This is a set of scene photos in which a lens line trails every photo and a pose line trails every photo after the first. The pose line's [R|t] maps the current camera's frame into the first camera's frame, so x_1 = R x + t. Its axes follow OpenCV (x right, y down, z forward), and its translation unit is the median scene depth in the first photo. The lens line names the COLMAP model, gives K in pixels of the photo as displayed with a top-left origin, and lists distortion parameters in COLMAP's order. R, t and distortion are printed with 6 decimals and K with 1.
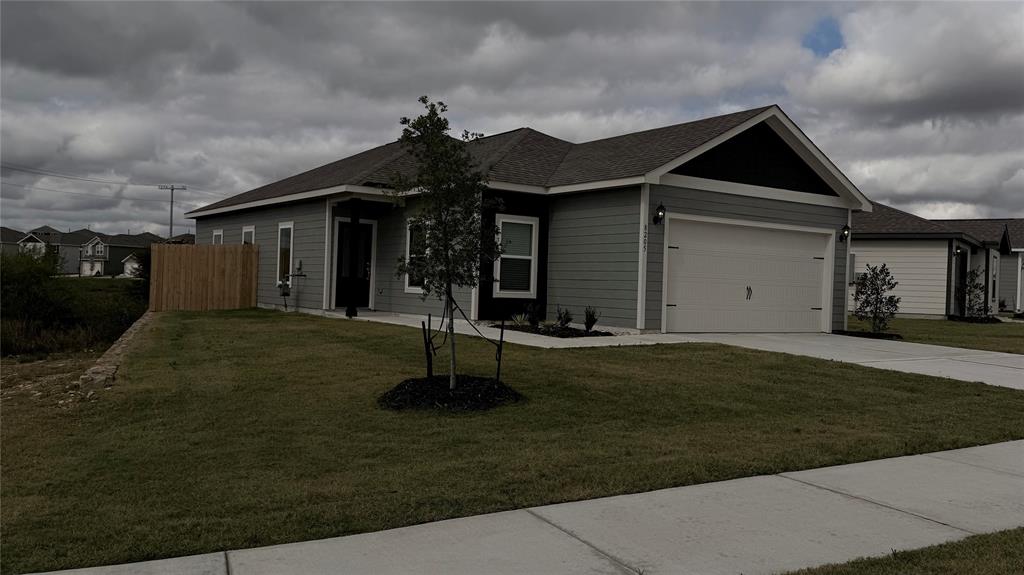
lens RADIAL K [[812.5, 0, 497.9], [0, 812.5, 288.2], [0, 0, 1]] dist [0.136011, -0.202200]
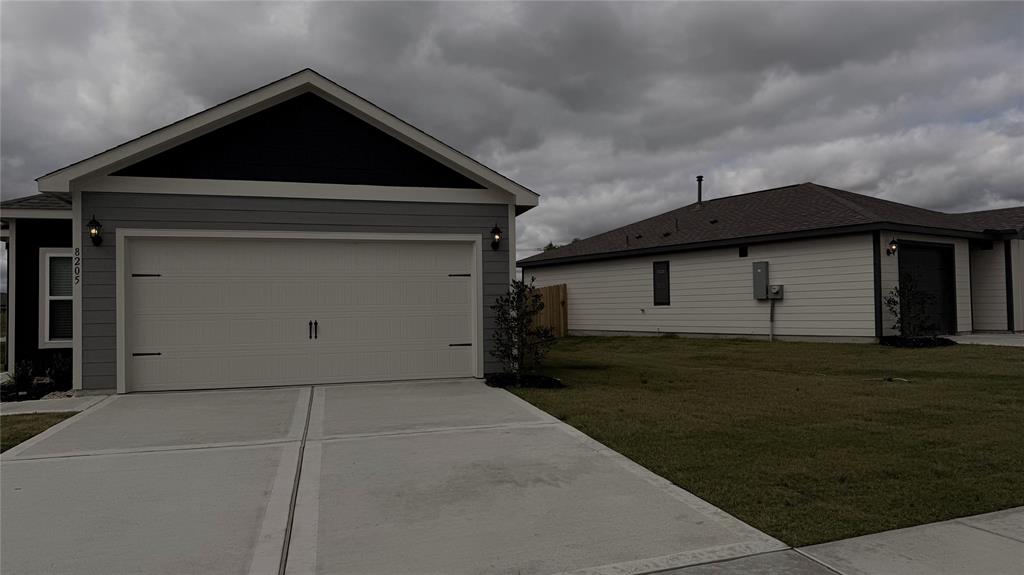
lens RADIAL K [[715.1, 0, 514.9], [0, 715.1, 297.3], [0, 0, 1]] dist [0.111531, -0.118942]
pose [[0.943126, -0.057105, -0.327494, 0.674875], [0.047745, 0.998190, -0.036556, 0.009039], [0.328989, 0.018841, 0.944146, 0.441768]]
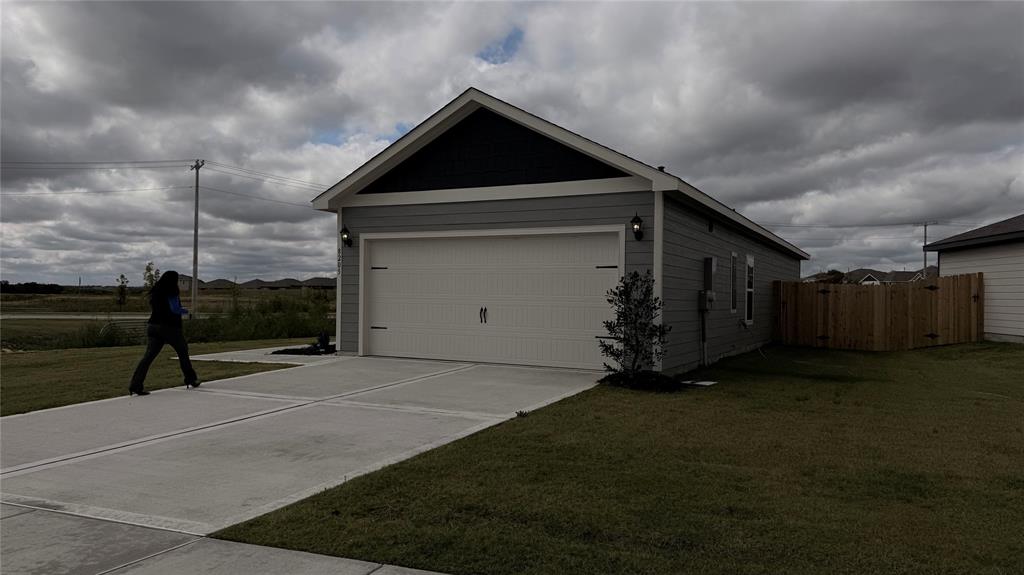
lens RADIAL K [[715.1, 0, 514.9], [0, 715.1, 297.3], [0, 0, 1]] dist [0.111531, -0.118942]
pose [[0.477969, -0.027186, -0.877956, 0.945612], [-0.002492, 0.999475, -0.032306, 0.010987], [0.878373, 0.017629, 0.477650, 0.665421]]
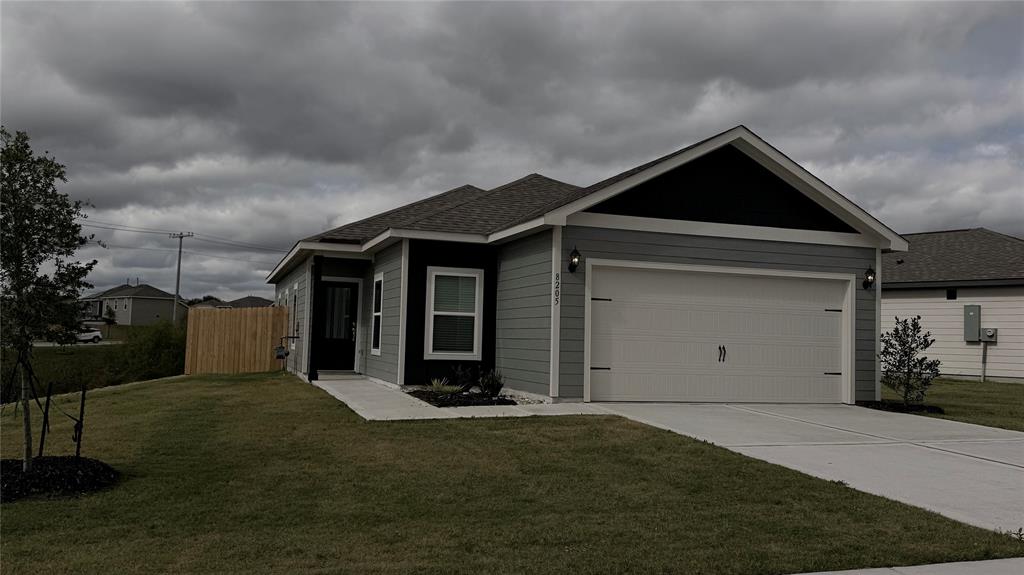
lens RADIAL K [[812.5, 0, 497.9], [0, 812.5, 288.2], [0, 0, 1]] dist [0.136011, -0.202200]
pose [[0.966329, -0.024633, -0.256128, 0.294855], [0.005447, 0.997142, -0.075348, 0.001182], [0.257252, 0.071416, 0.963702, 0.146909]]
